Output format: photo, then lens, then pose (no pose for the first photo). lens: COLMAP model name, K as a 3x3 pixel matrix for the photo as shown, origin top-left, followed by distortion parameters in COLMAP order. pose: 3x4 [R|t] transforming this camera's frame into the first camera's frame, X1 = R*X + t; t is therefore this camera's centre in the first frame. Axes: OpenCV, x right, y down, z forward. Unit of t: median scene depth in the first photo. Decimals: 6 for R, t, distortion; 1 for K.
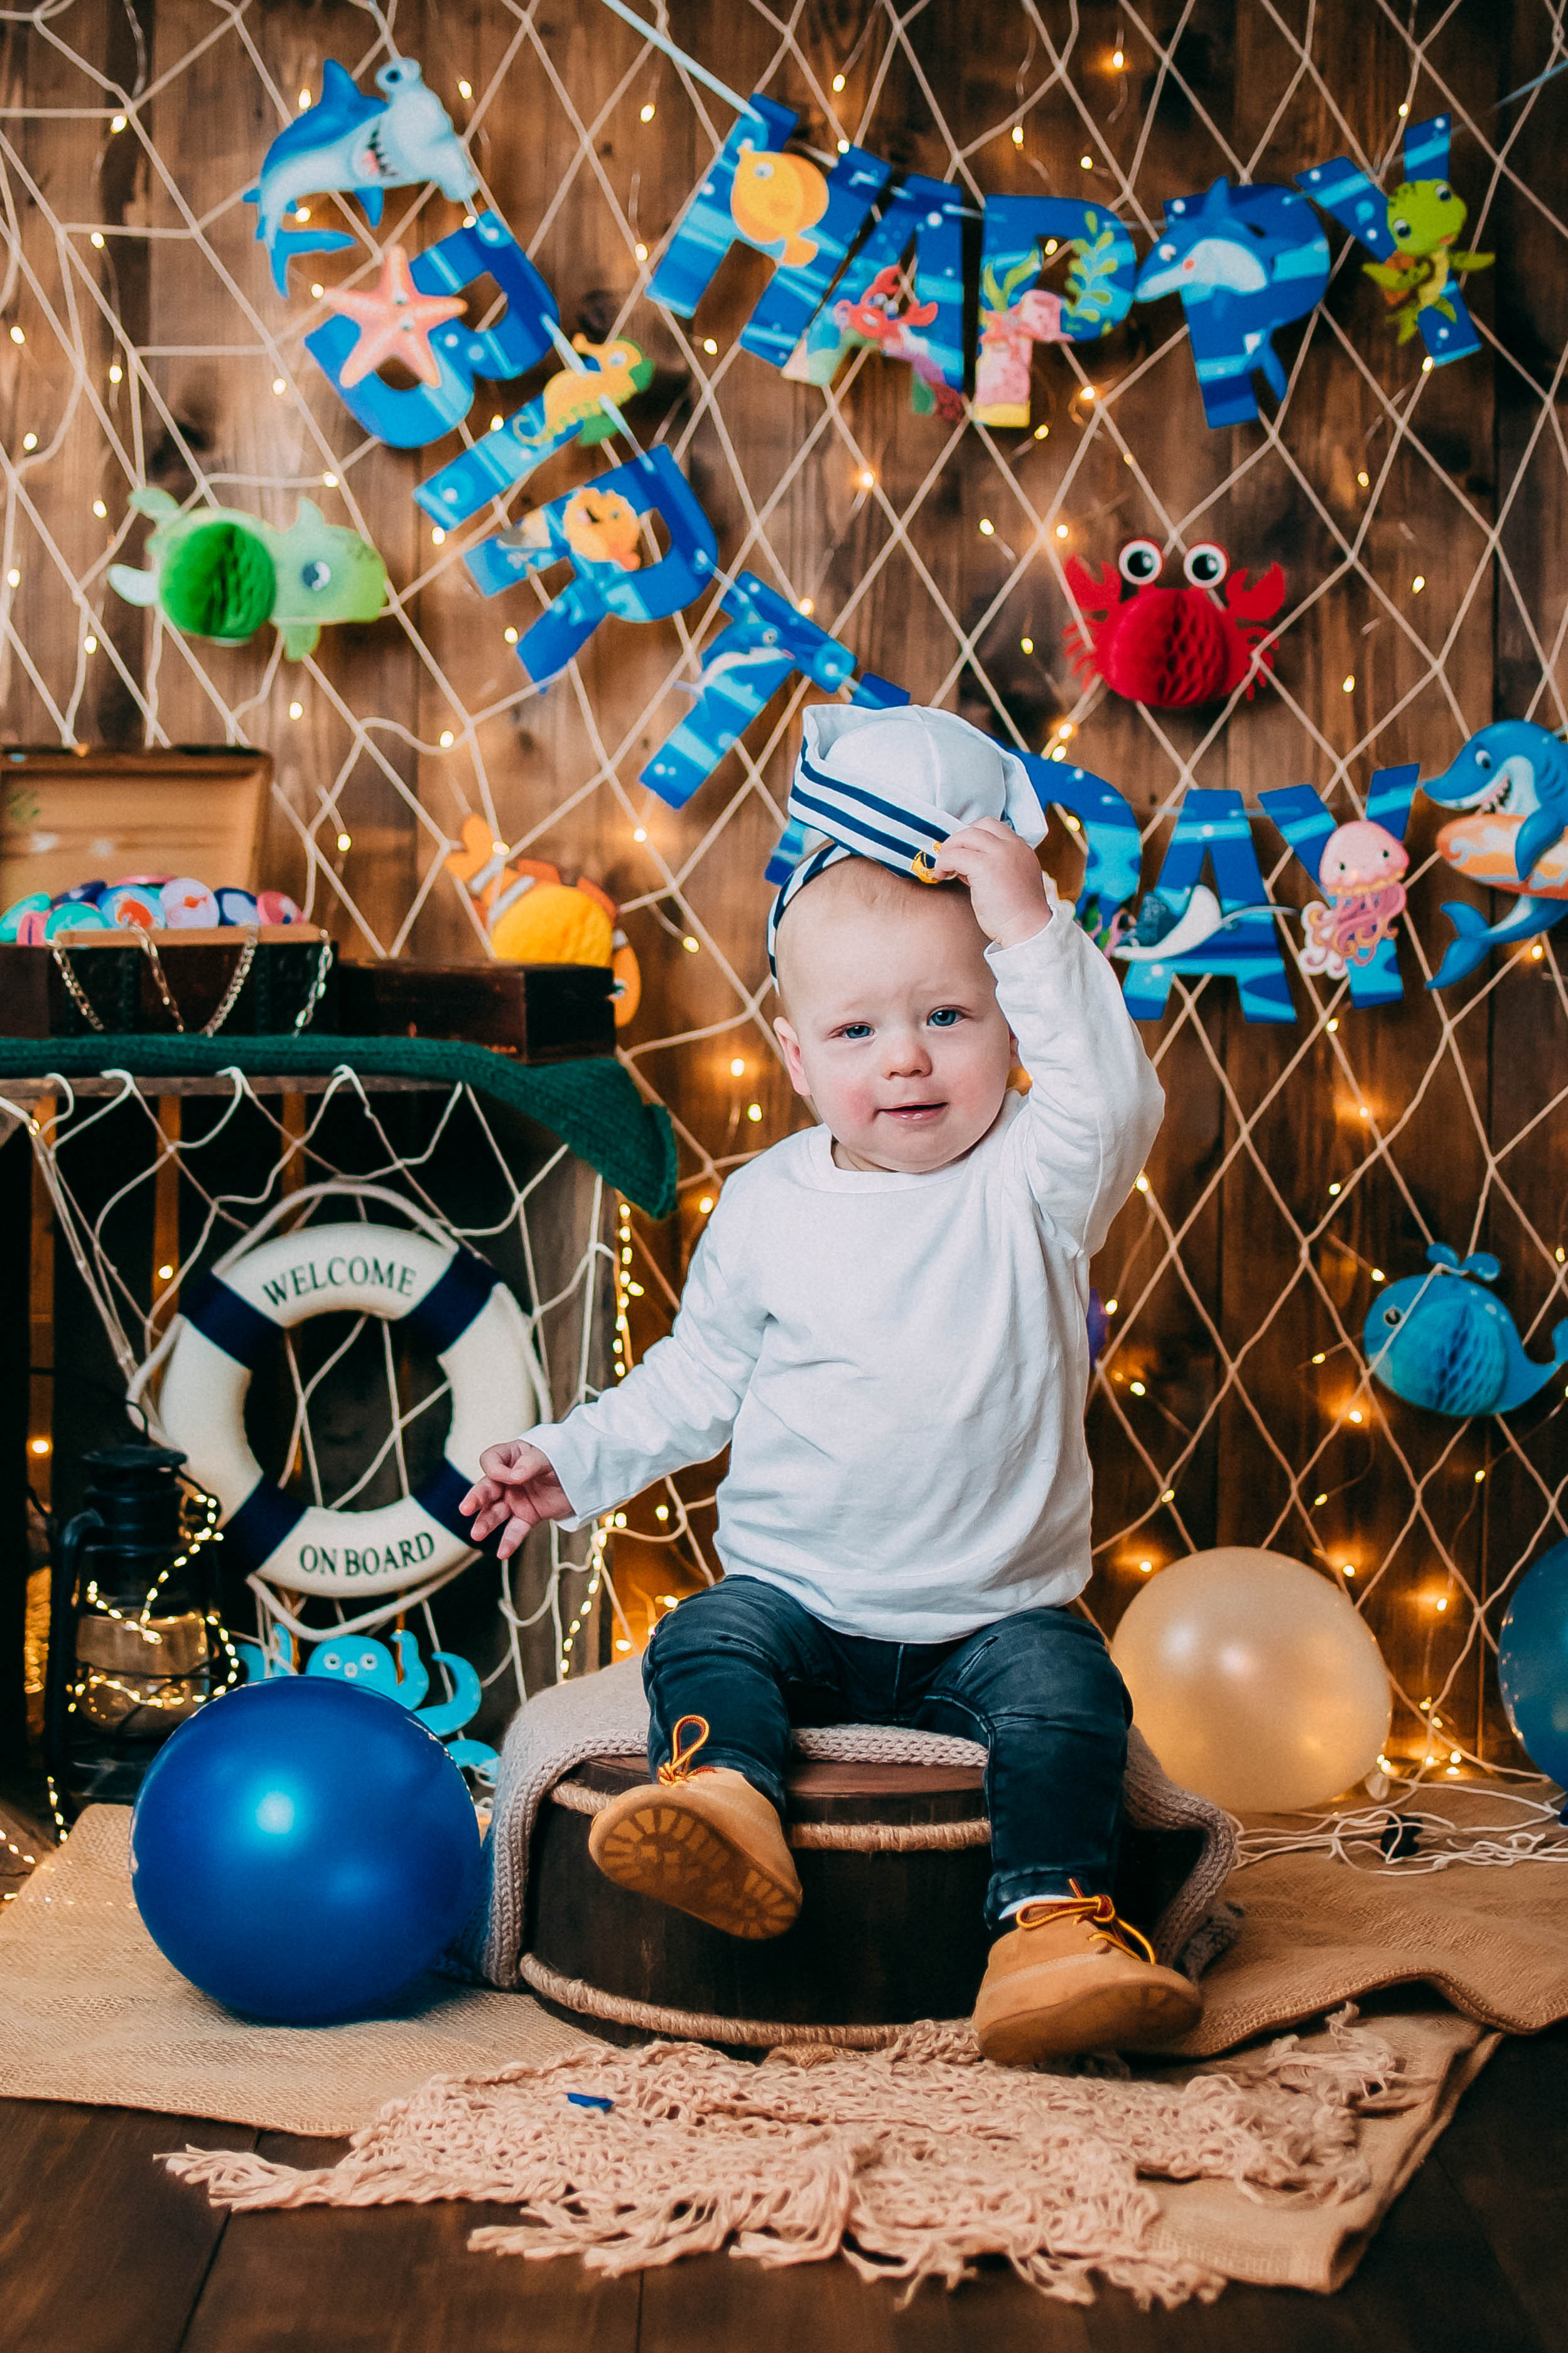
lens RADIAL K [[3463.8, 0, 762.7], [0, 3463.8, 1186.7], [0, 0, 1]] dist [-0.119463, 0.046131]
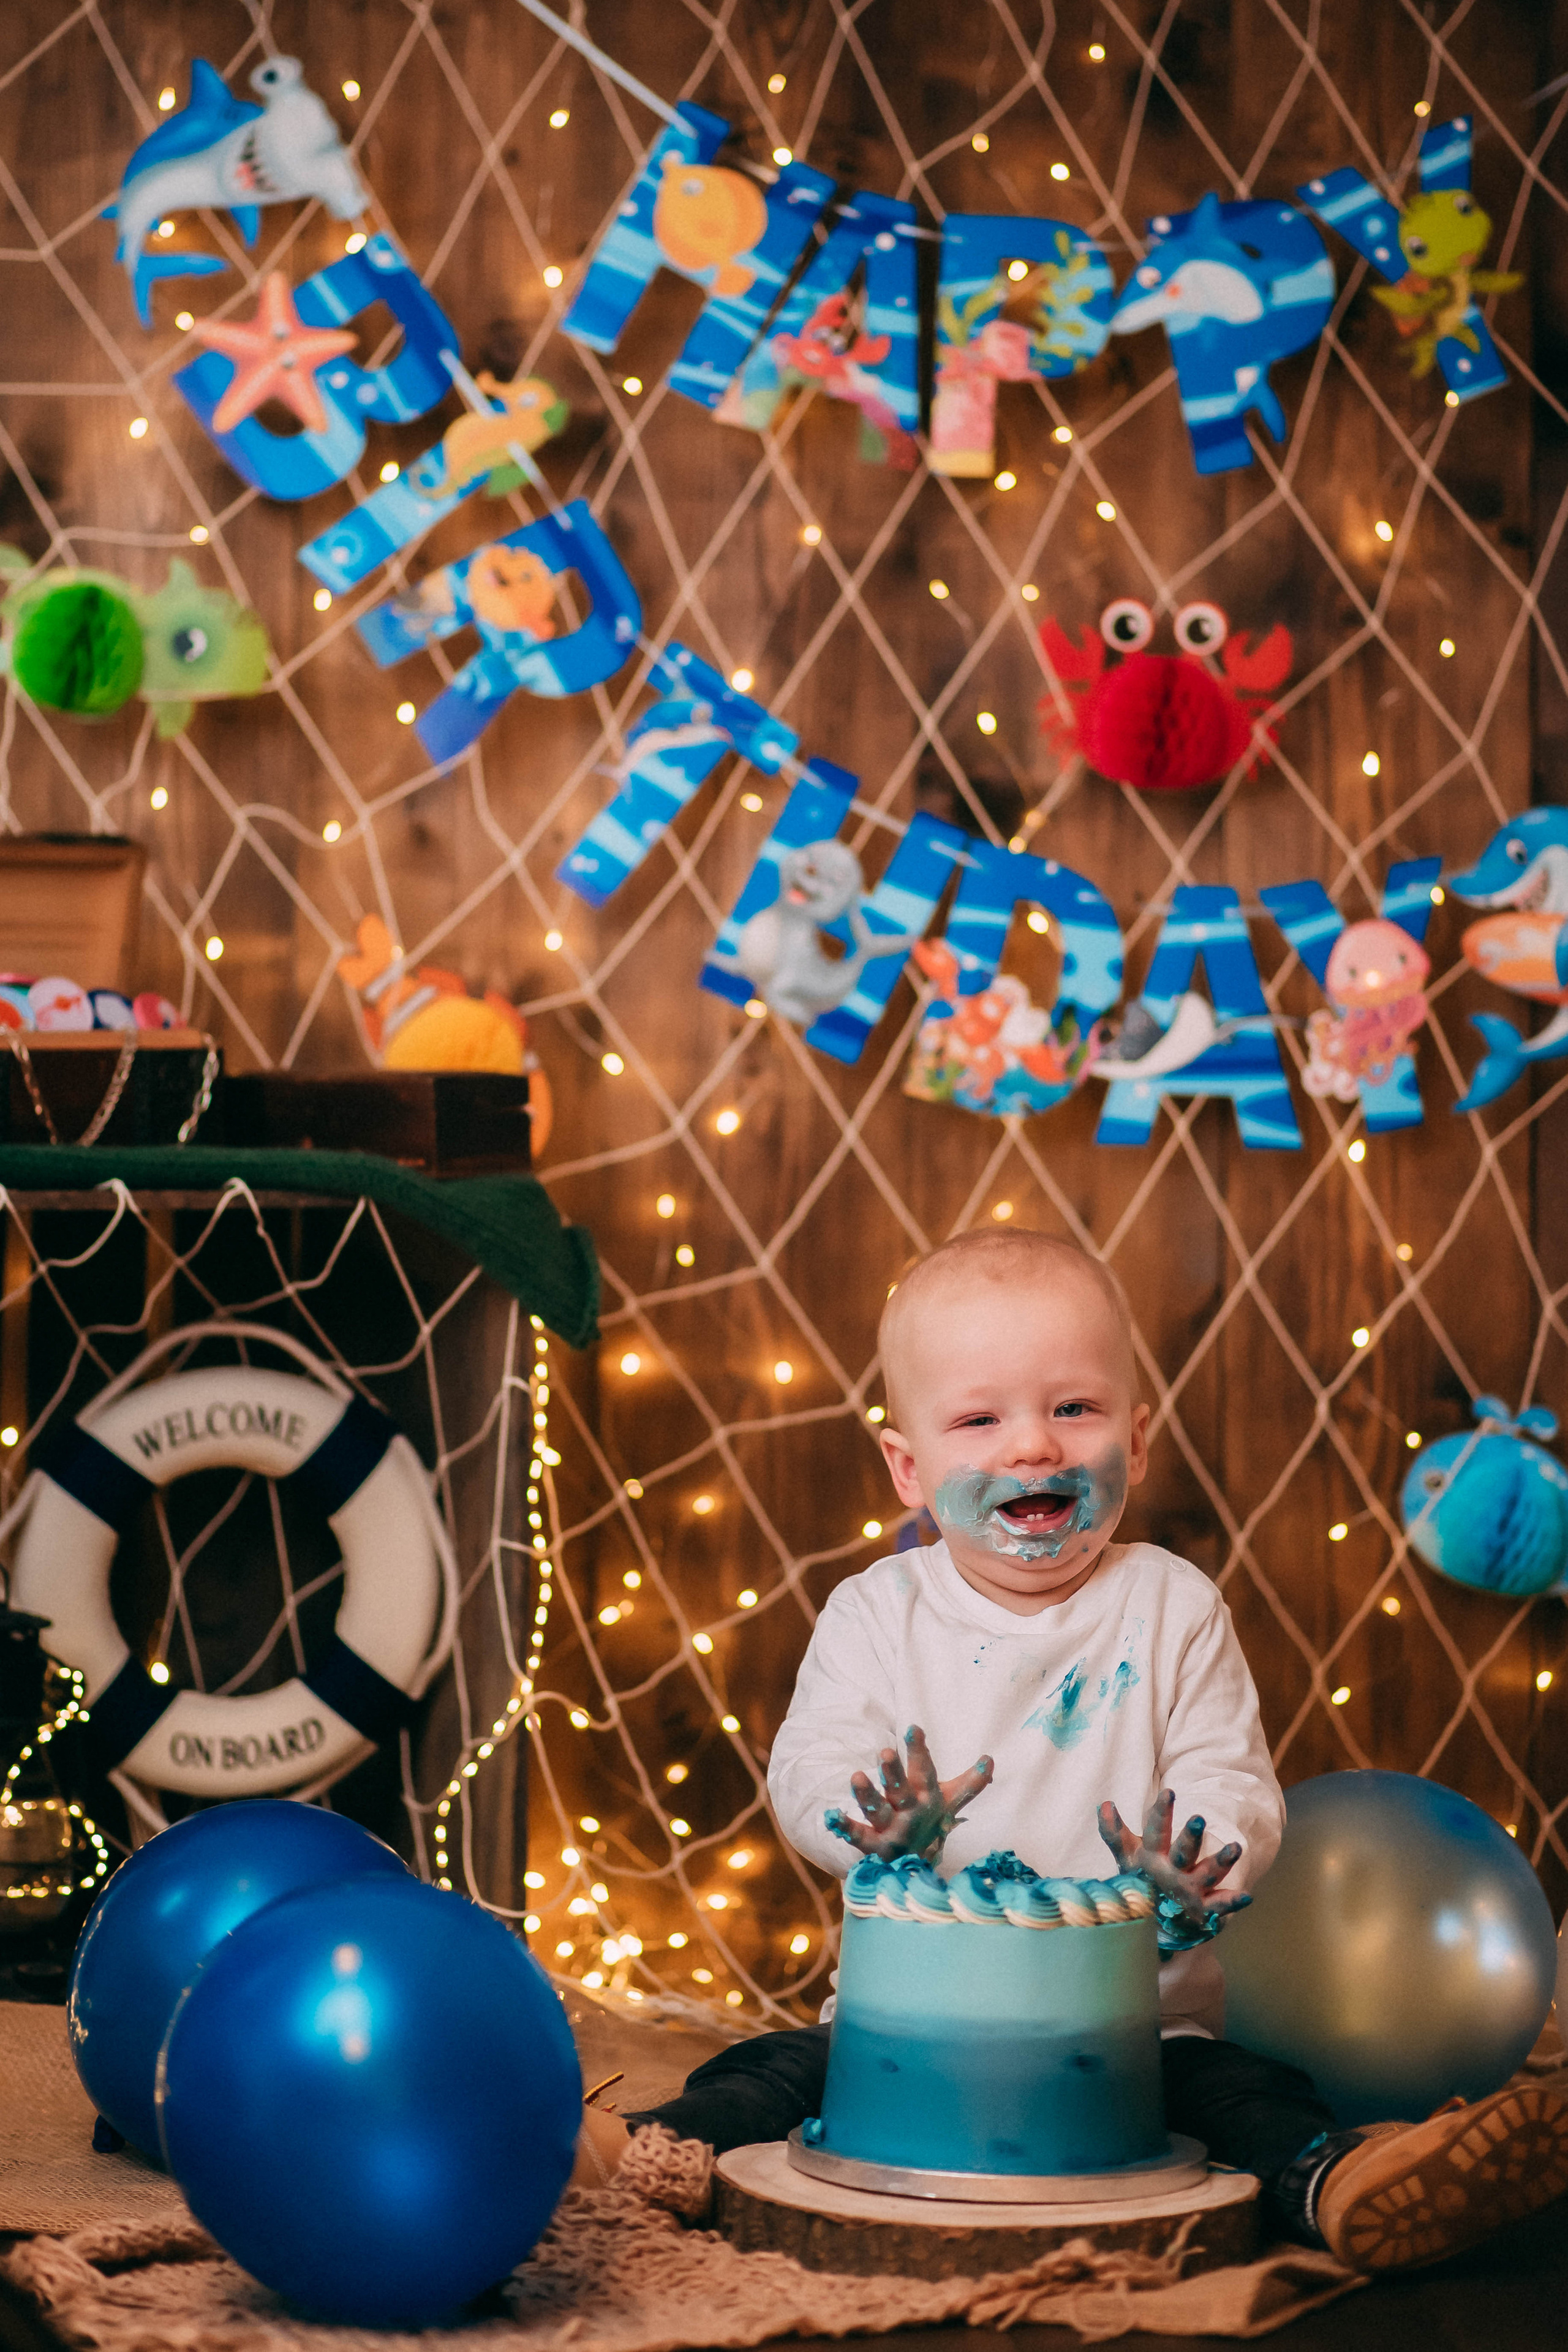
lens RADIAL K [[5741.4, 0, 821.0], [0, 5741.4, 1169.8], [0, 0, 1]] dist [0.073315, 0.230160]
pose [[0.999799, -0.003637, 0.019715, 0.003410], [0.005199, 0.996797, -0.079799, 0.075241], [-0.019362, 0.079886, 0.996616, -0.461234]]
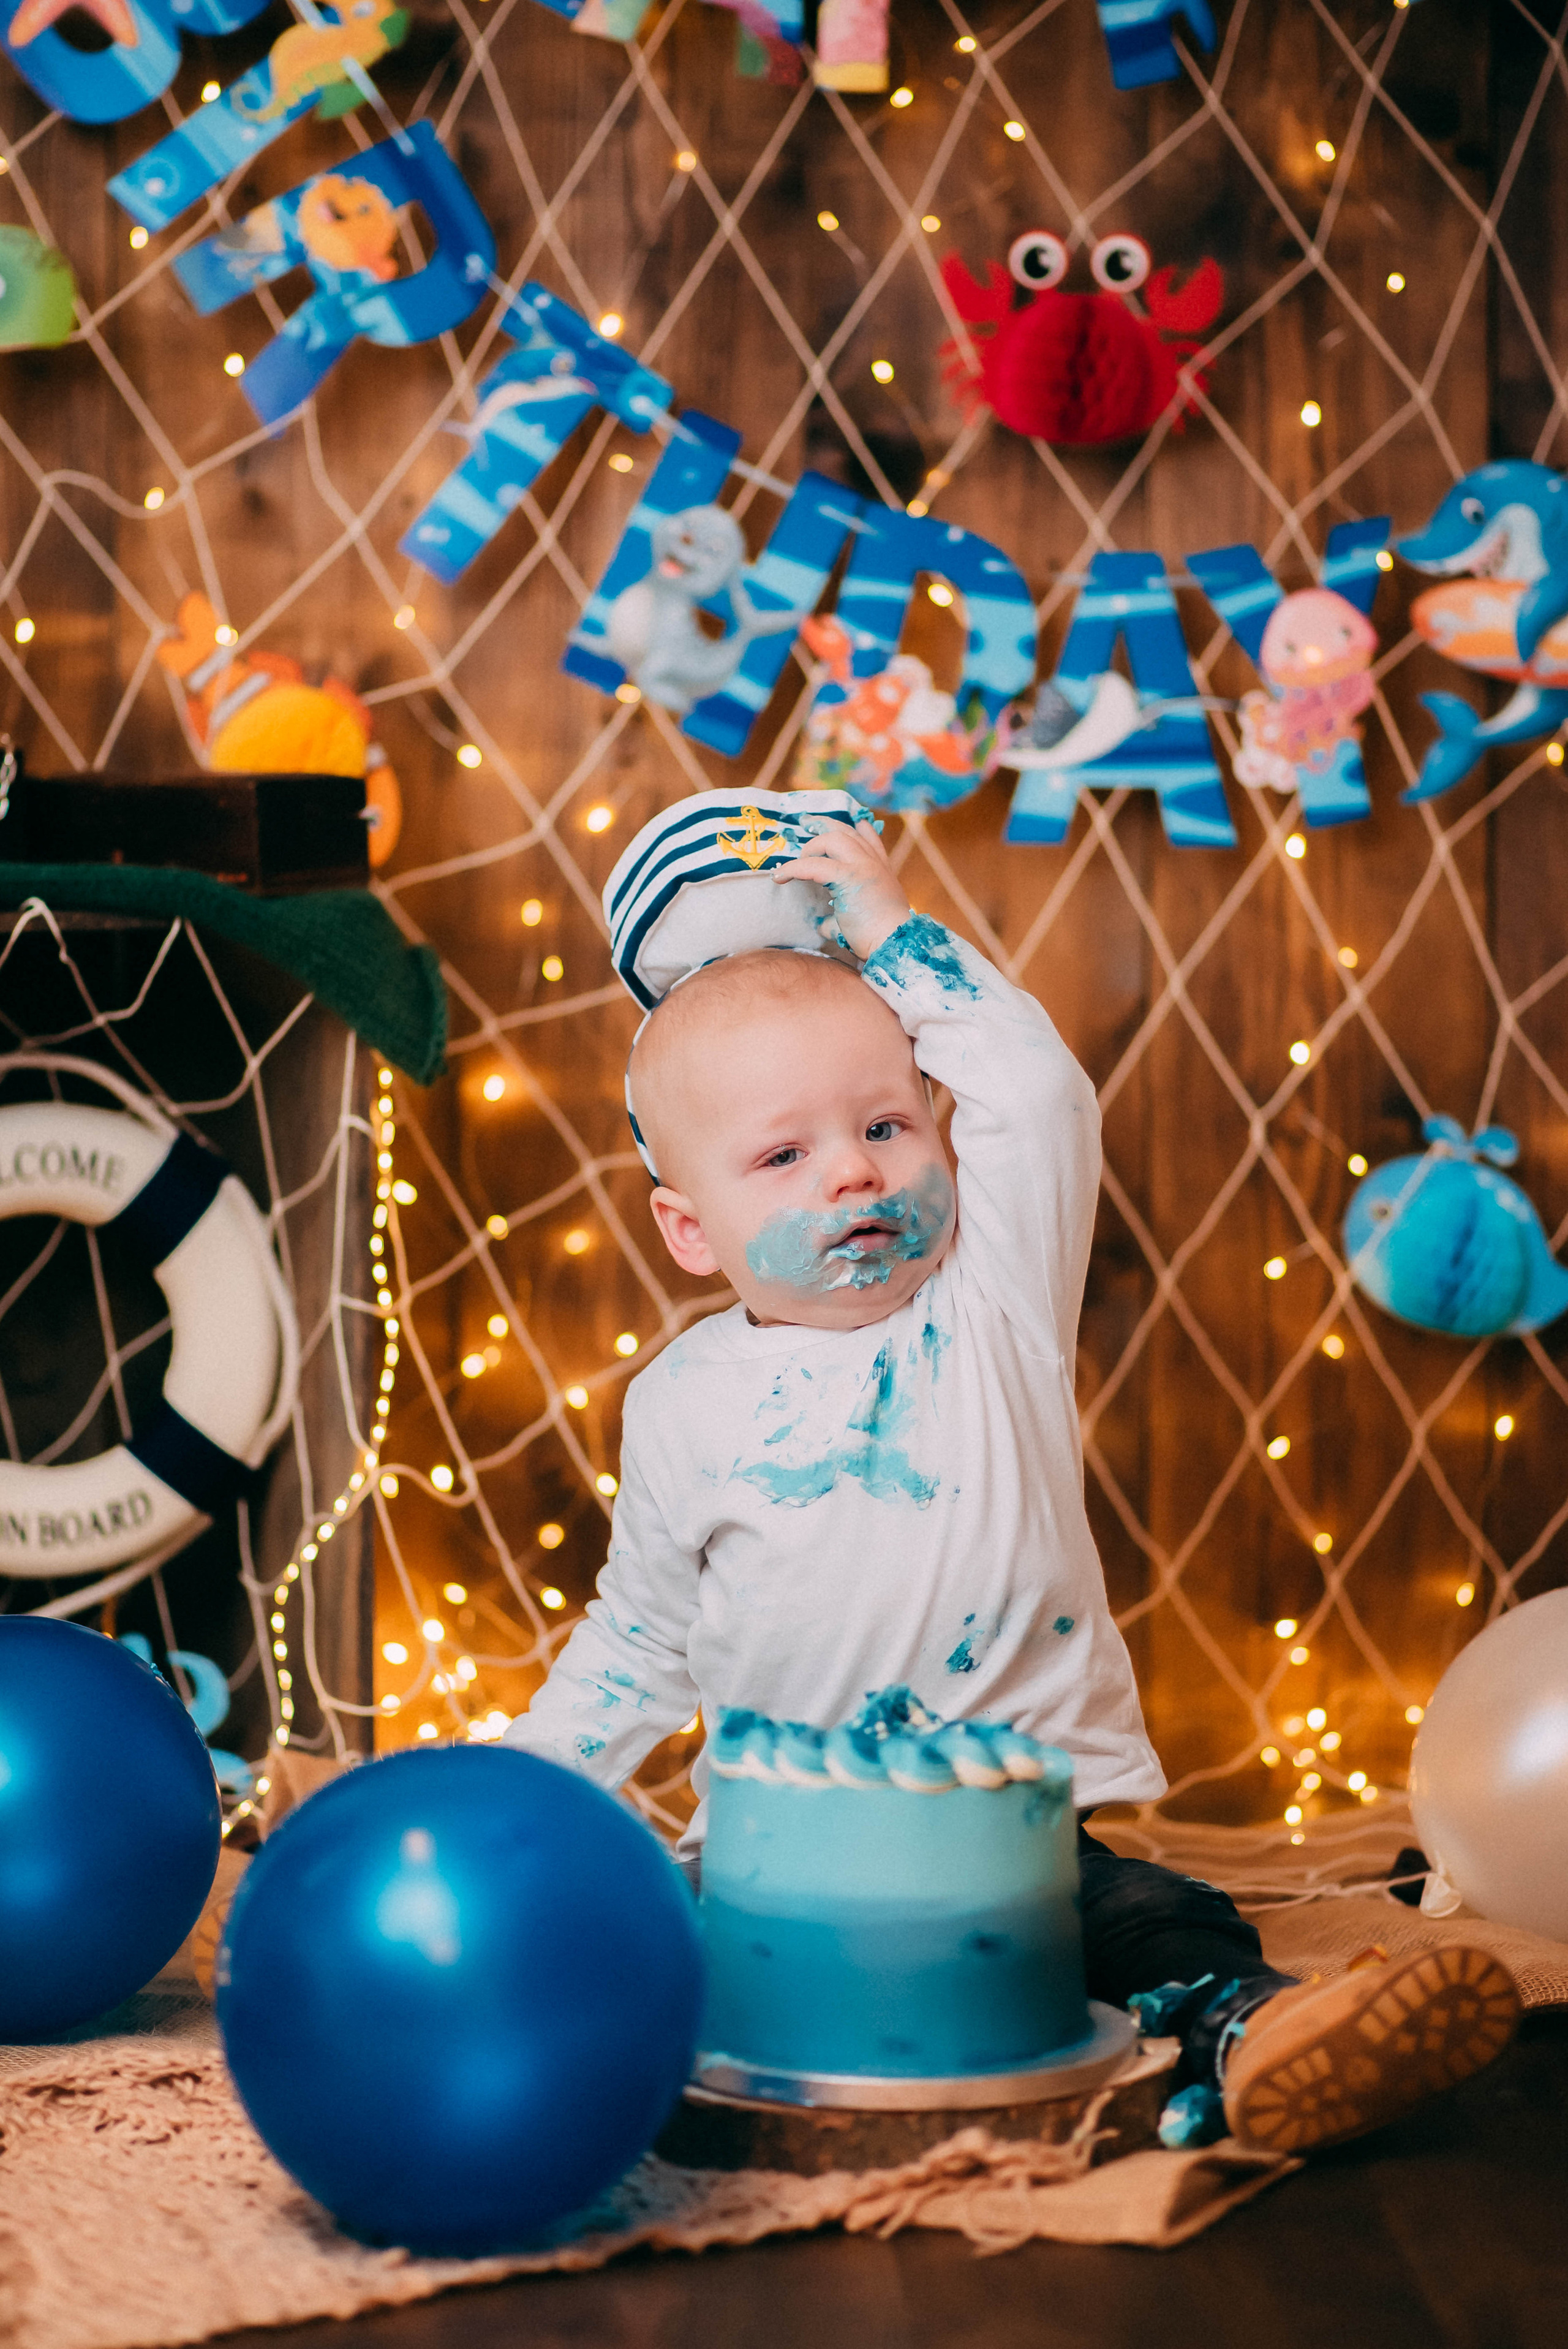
lens RADIAL K [[5644.8, 0, 795.4], [0, 5644.8, 1180.7], [0, 0, 1]] dist [0.070080, 0.235575]
pose [[0.999696, -0.012853, 0.021046, 0.026012], [0.013065, 0.999865, -0.009974, 0.041757], [-0.020915, 0.010246, 0.999729, -0.296955]]
